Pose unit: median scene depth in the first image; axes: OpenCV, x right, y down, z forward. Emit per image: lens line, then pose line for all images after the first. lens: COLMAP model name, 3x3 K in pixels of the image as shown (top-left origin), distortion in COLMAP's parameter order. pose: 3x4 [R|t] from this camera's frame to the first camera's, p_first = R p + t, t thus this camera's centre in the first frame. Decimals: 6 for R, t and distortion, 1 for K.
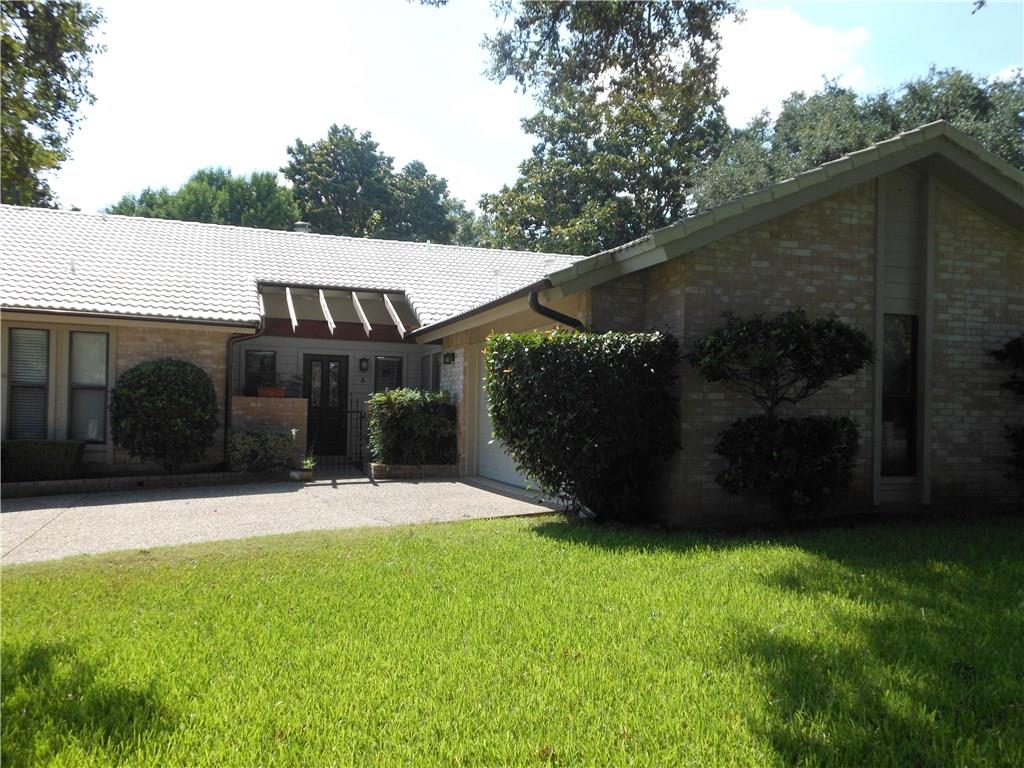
lens RADIAL K [[862.1, 0, 512.8], [0, 862.1, 394.9], [0, 0, 1]] dist [0.057619, -0.009700]
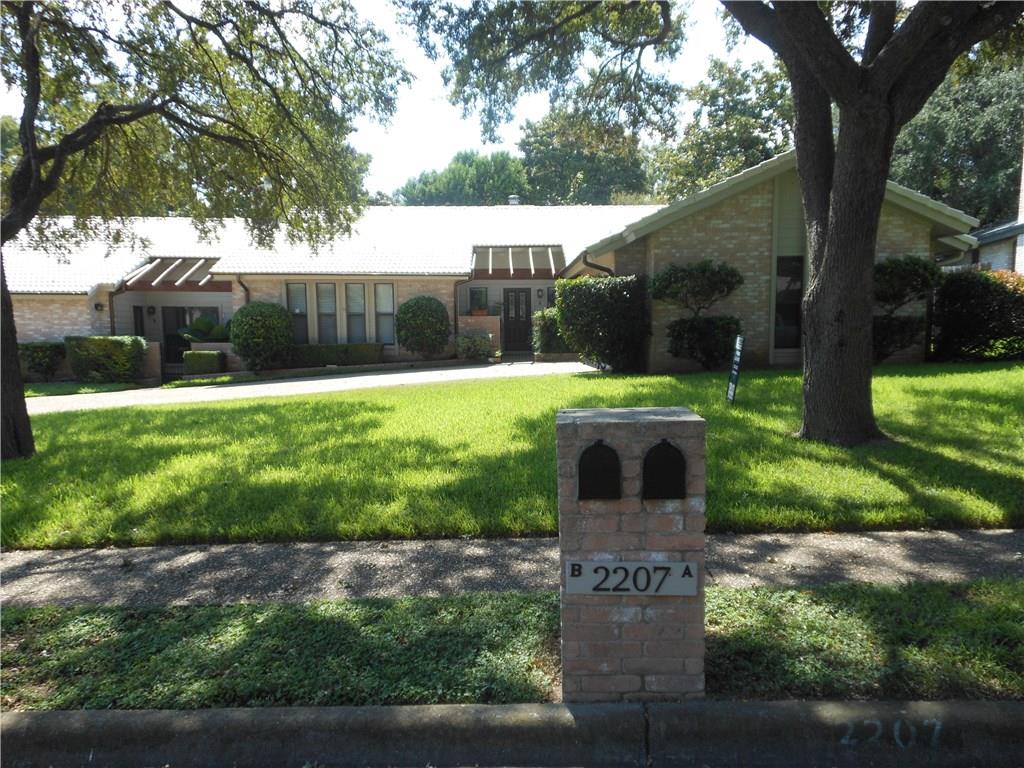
lens RADIAL K [[763.1, 0, 510.6], [0, 763.1, 381.4], [0, 0, 1]] dist [0.028887, 0.009916]
pose [[0.951333, -0.010552, -0.307983, 0.246880], [0.039207, 0.995436, 0.087002, 0.002414], [0.305659, -0.094843, 0.947406, -0.431775]]
